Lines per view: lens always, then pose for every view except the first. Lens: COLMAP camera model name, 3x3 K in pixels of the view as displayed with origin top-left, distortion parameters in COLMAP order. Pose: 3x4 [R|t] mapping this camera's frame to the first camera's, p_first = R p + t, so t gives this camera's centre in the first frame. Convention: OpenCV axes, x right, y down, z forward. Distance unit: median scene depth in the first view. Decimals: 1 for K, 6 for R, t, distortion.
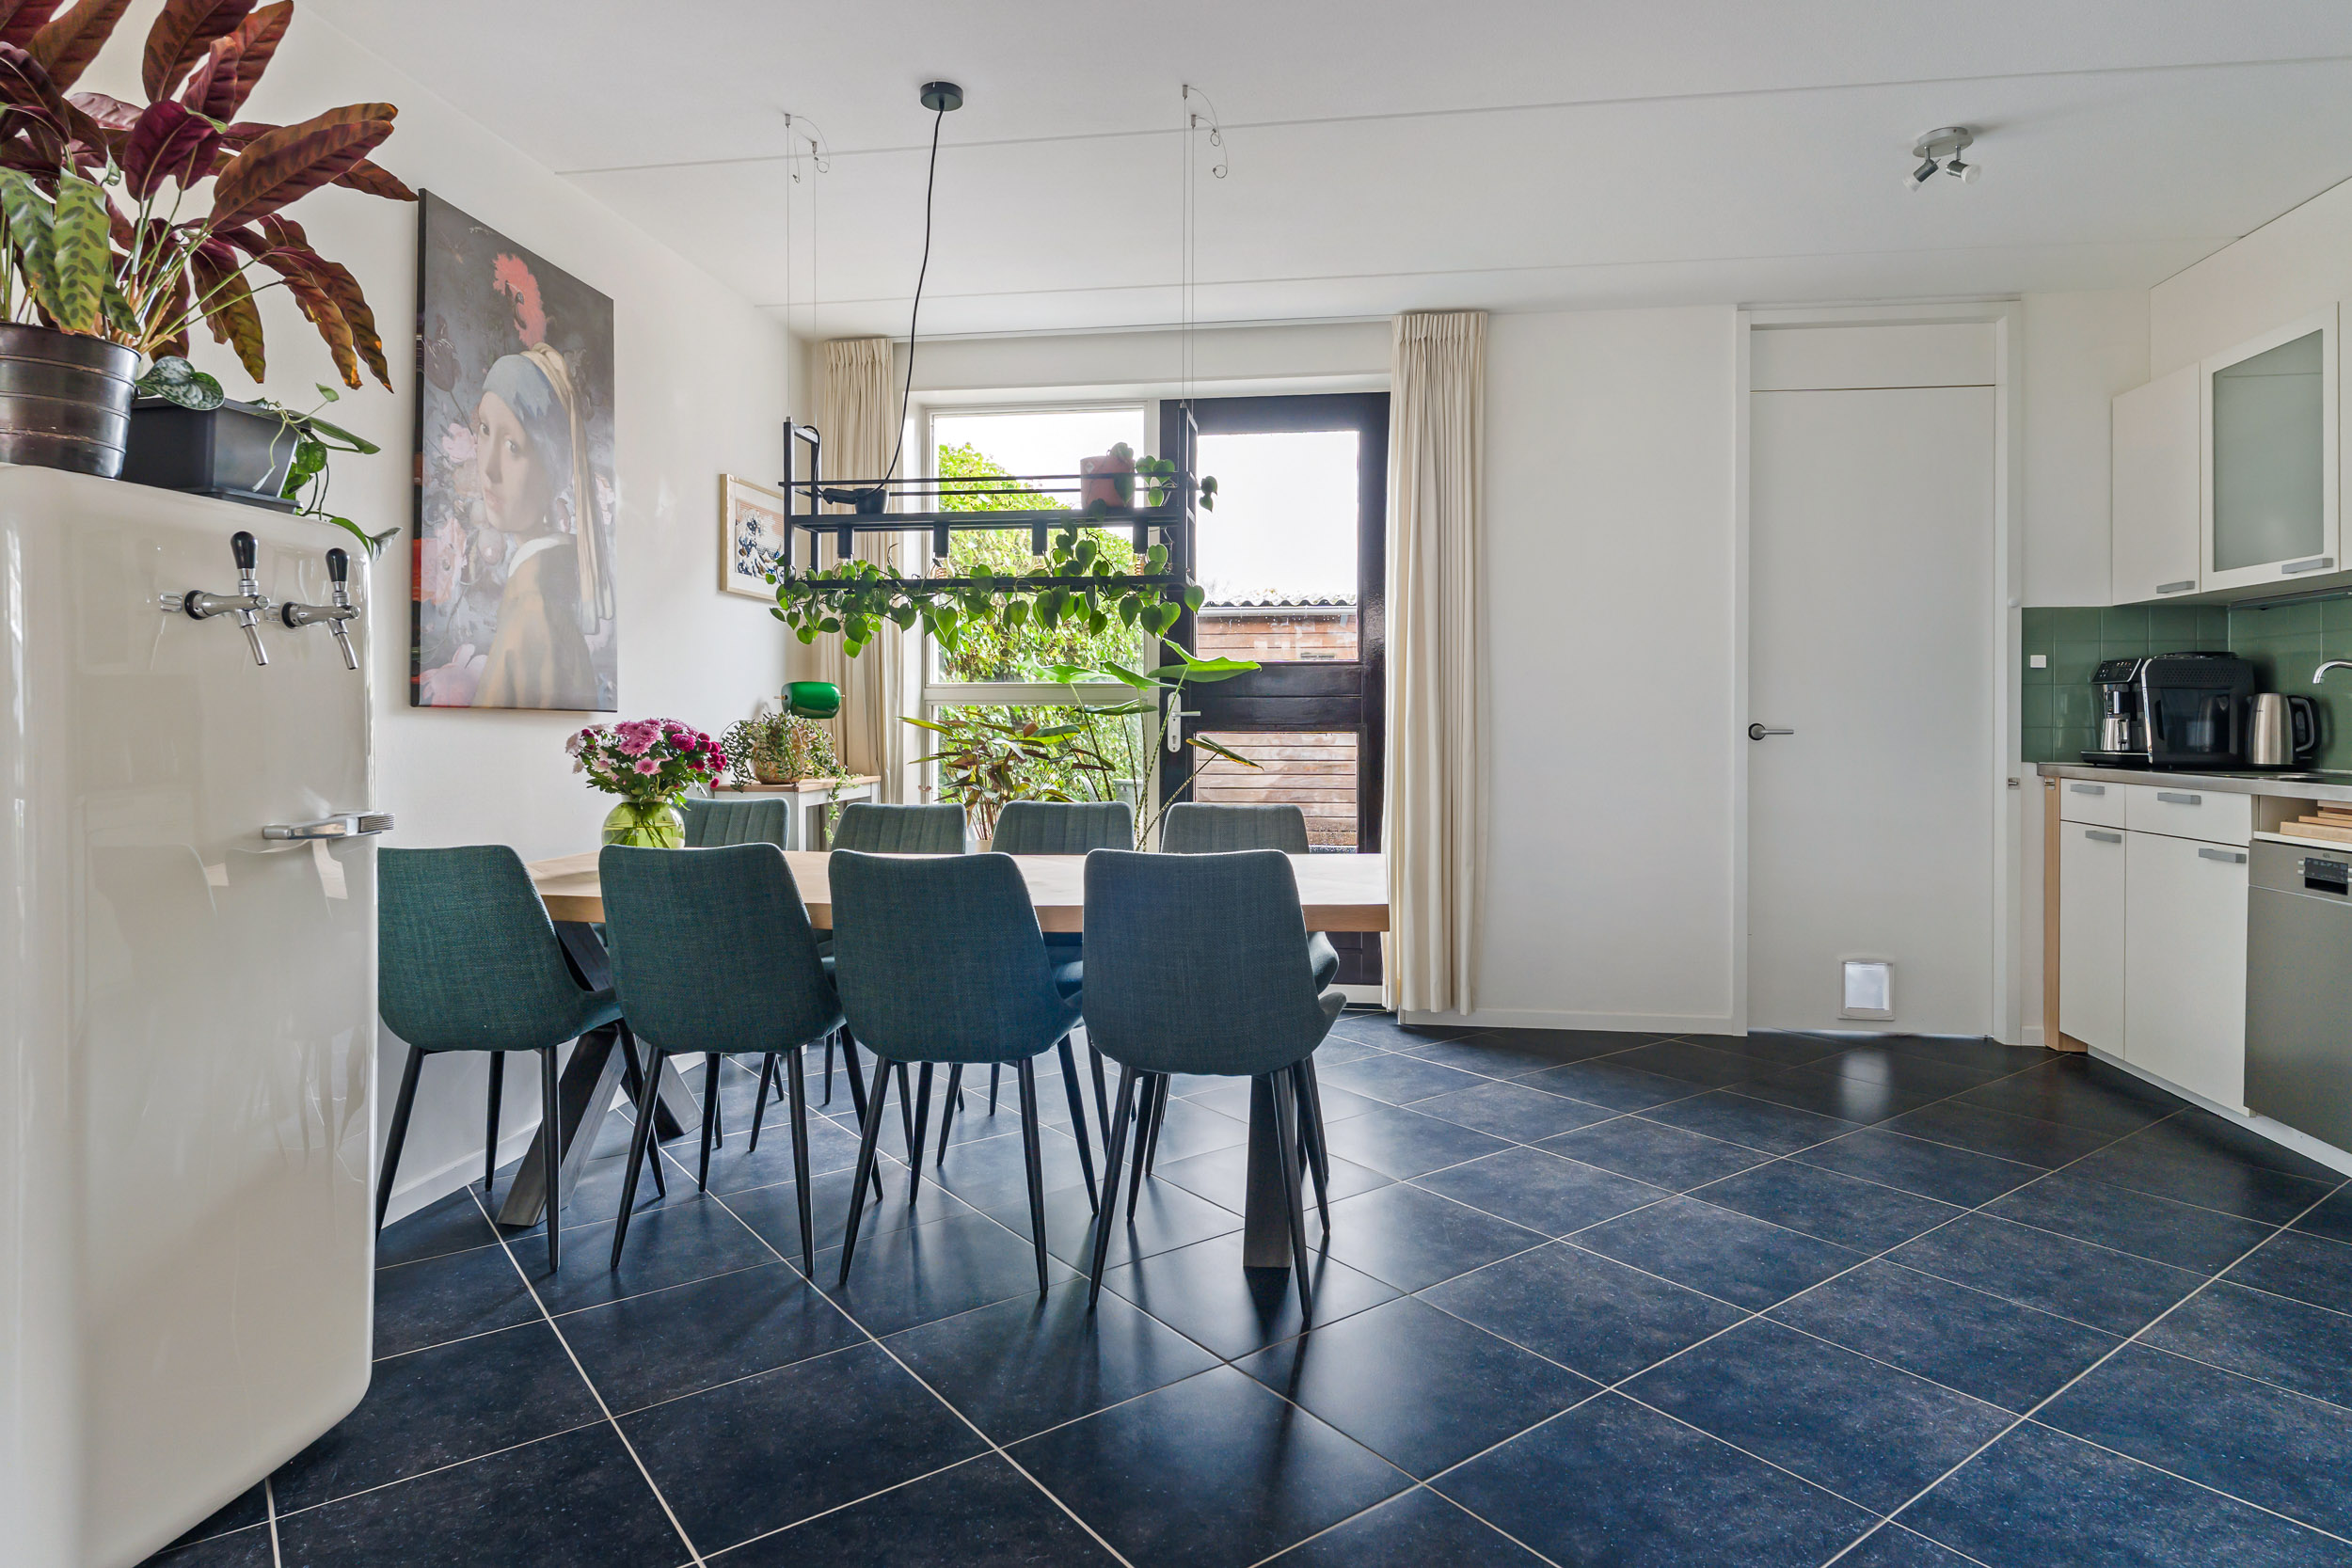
lens RADIAL K [[1352.2, 0, 1175.0], [0, 1352.2, 744.1], [0, 0, 1]] dist [-0.003784, -0.000348]
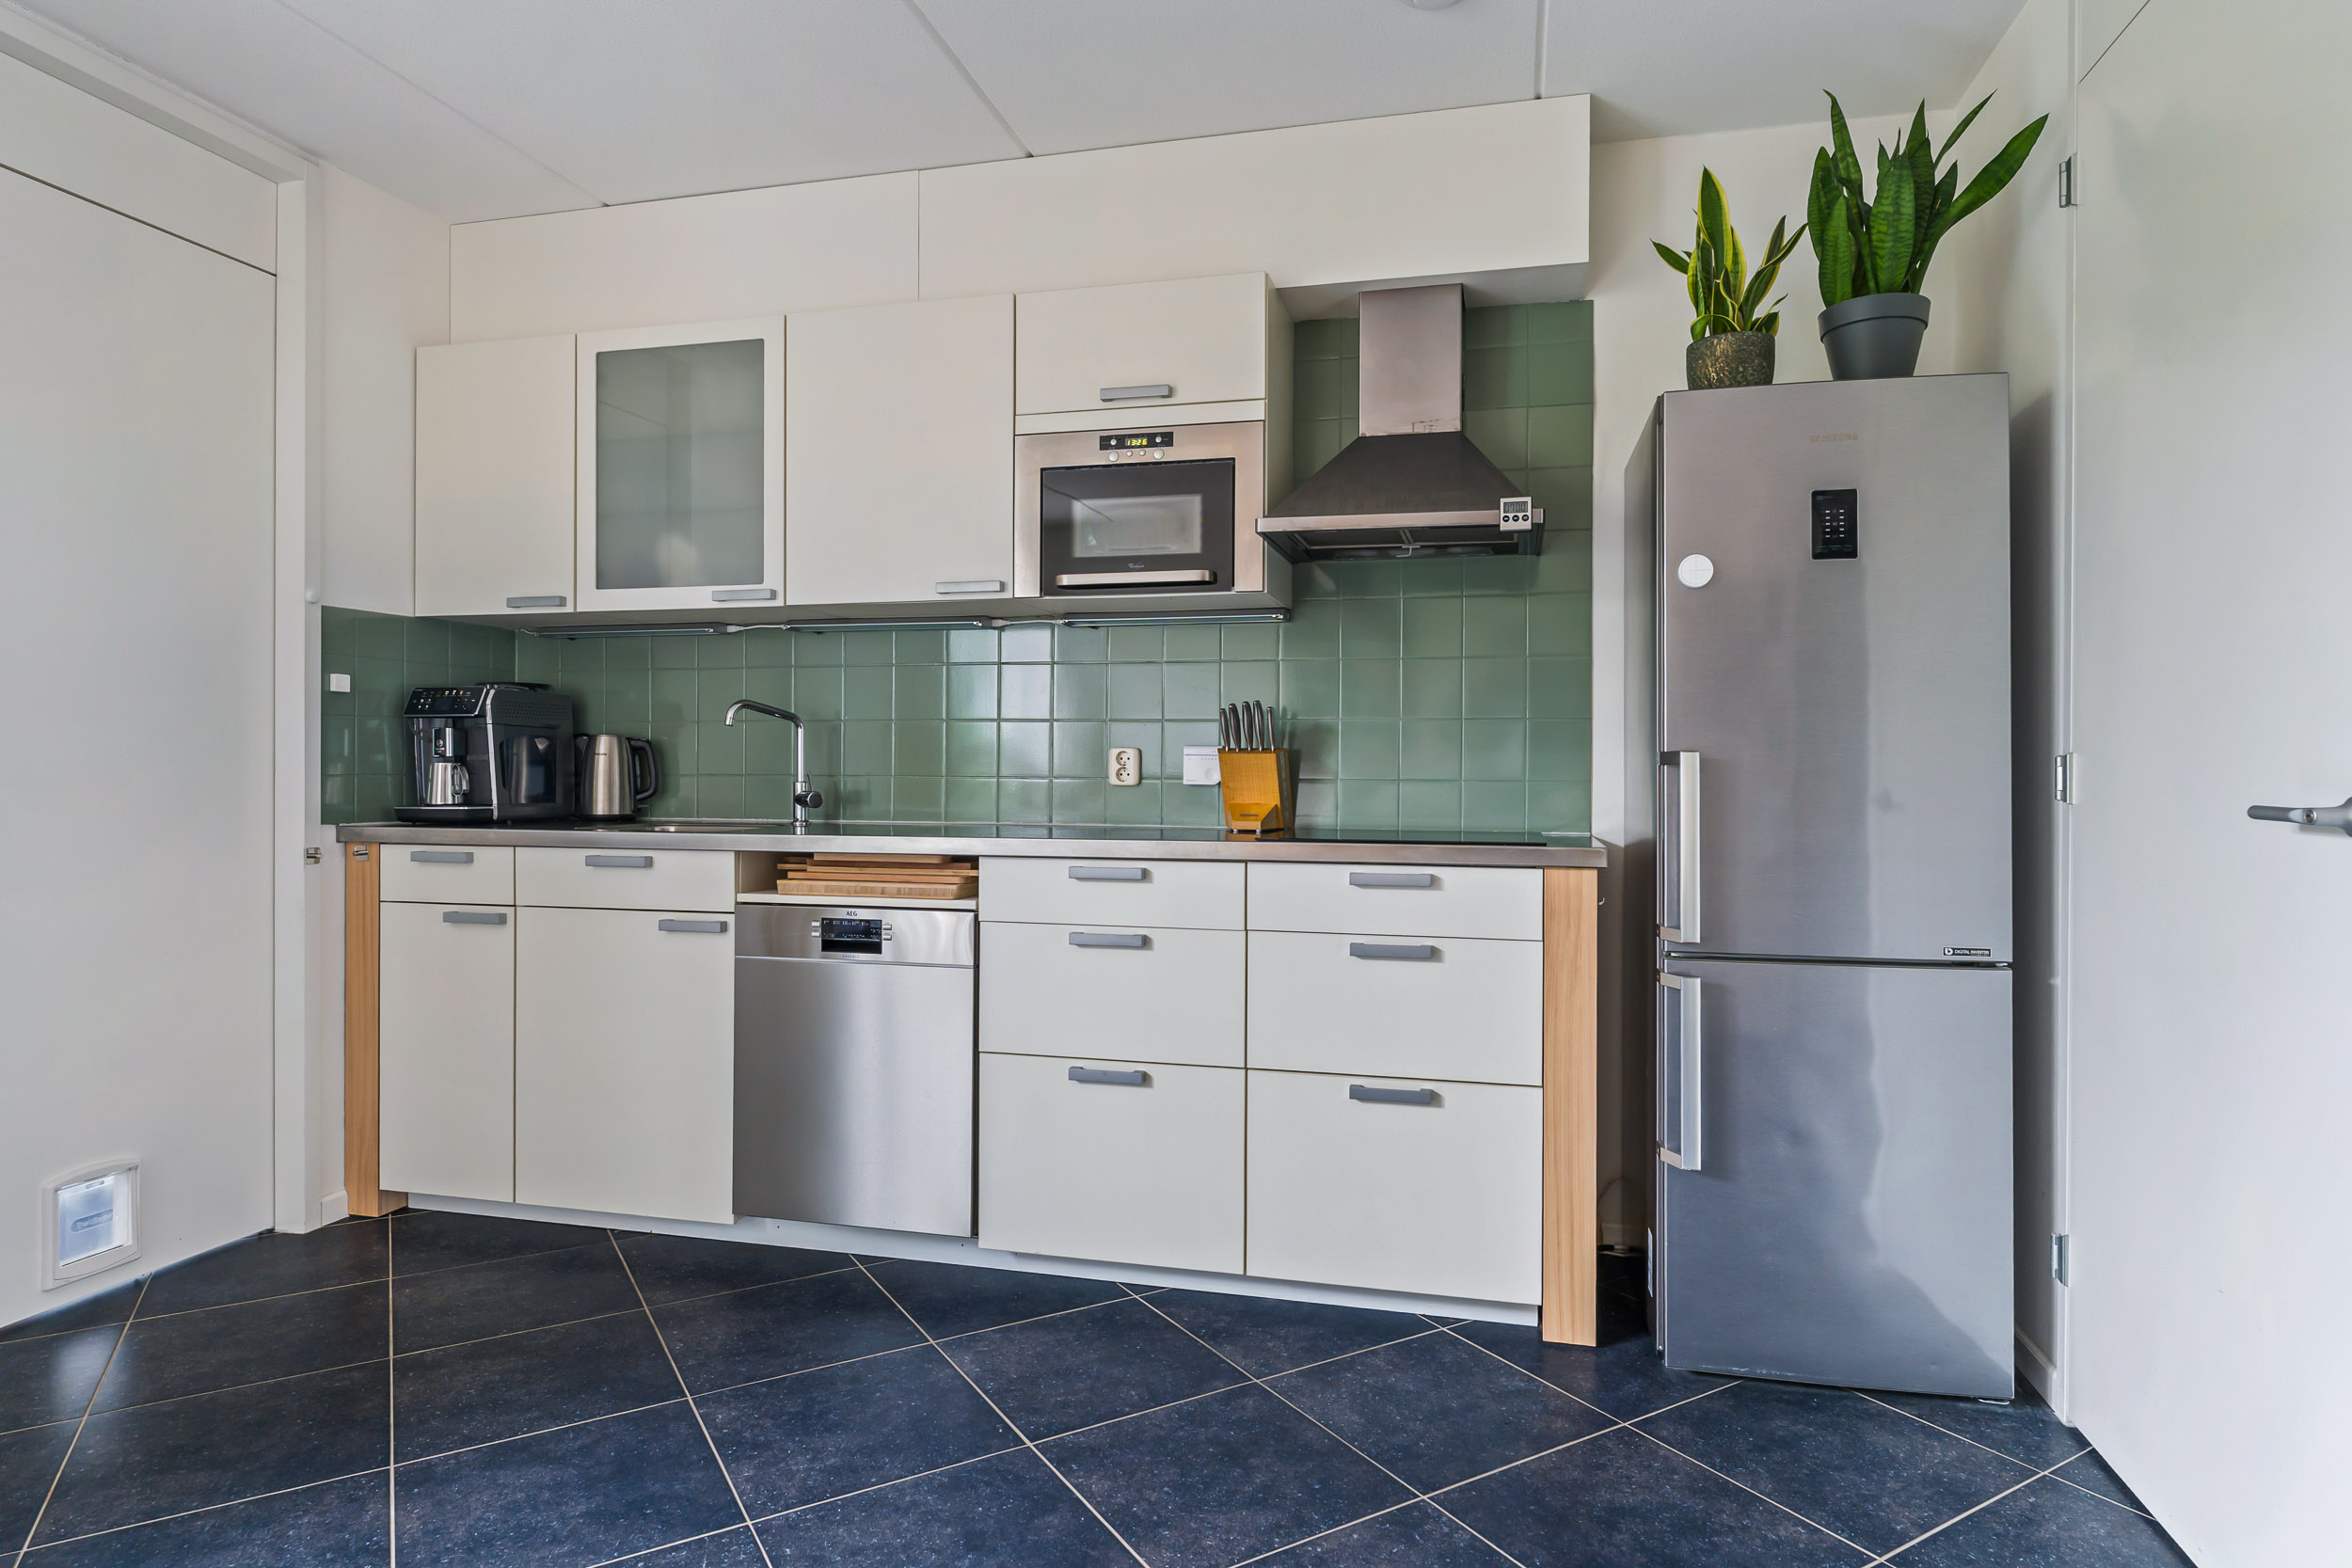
lens RADIAL K [[1352.2, 0, 1175.0], [0, 1352.2, 744.1], [0, 0, 1]] dist [-0.003784, -0.000348]
pose [[0.102540, 0.008794, 0.994690, -0.030083], [0.017789, 0.999785, -0.010673, -0.014741], [-0.994570, 0.018789, 0.102362, 0.535393]]
